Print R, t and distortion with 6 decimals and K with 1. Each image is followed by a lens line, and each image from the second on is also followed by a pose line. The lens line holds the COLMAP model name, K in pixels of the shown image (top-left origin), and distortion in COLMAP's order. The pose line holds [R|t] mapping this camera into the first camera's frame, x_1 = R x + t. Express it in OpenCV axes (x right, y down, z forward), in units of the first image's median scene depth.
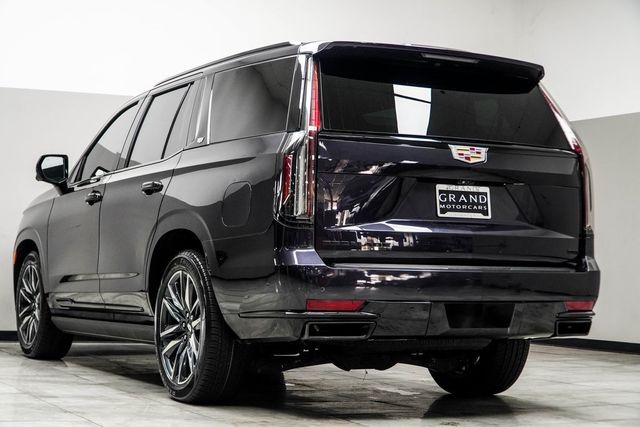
lens RADIAL K [[1279.3, 0, 320.0], [0, 1279.3, 213.5], [0, 0, 1]] dist [-0.037236, -0.020388]
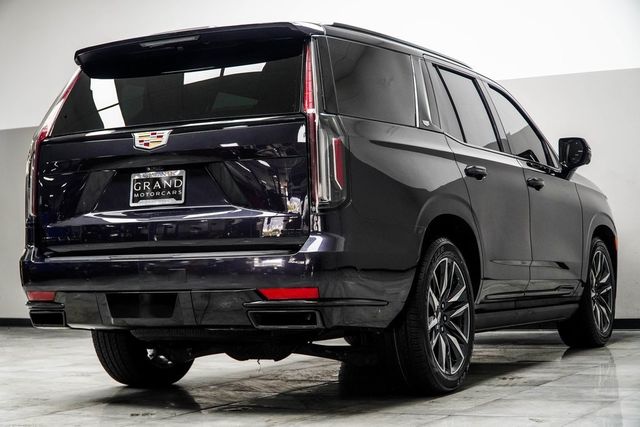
lens RADIAL K [[1279.3, 0, 320.0], [0, 1279.3, 213.5], [0, 0, 1]] dist [-0.037236, -0.020388]
pose [[0.547906, -0.066307, -0.833908, 0.991264], [0.076822, 0.996630, -0.028771, 0.047464], [0.833005, -0.048299, 0.551153, 0.565291]]
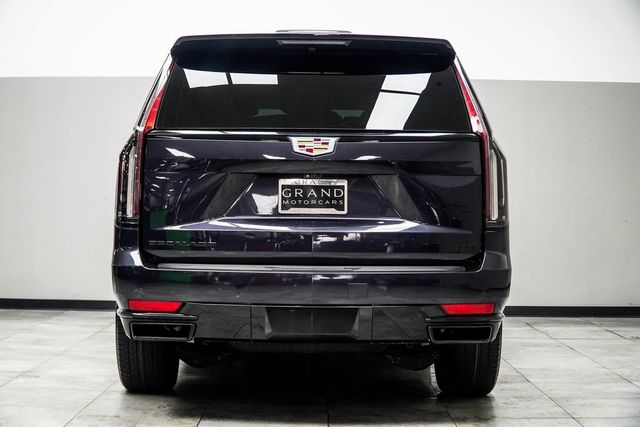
lens RADIAL K [[1124.8, 0, 320.0], [0, 1124.8, 213.5], [0, 0, 1]] dist [0.336374, 0.009194]
pose [[0.885578, -0.032553, -0.463349, 0.498862], [0.026563, 0.999458, -0.019449, 0.019362], [0.463731, 0.004916, 0.885962, 0.271351]]
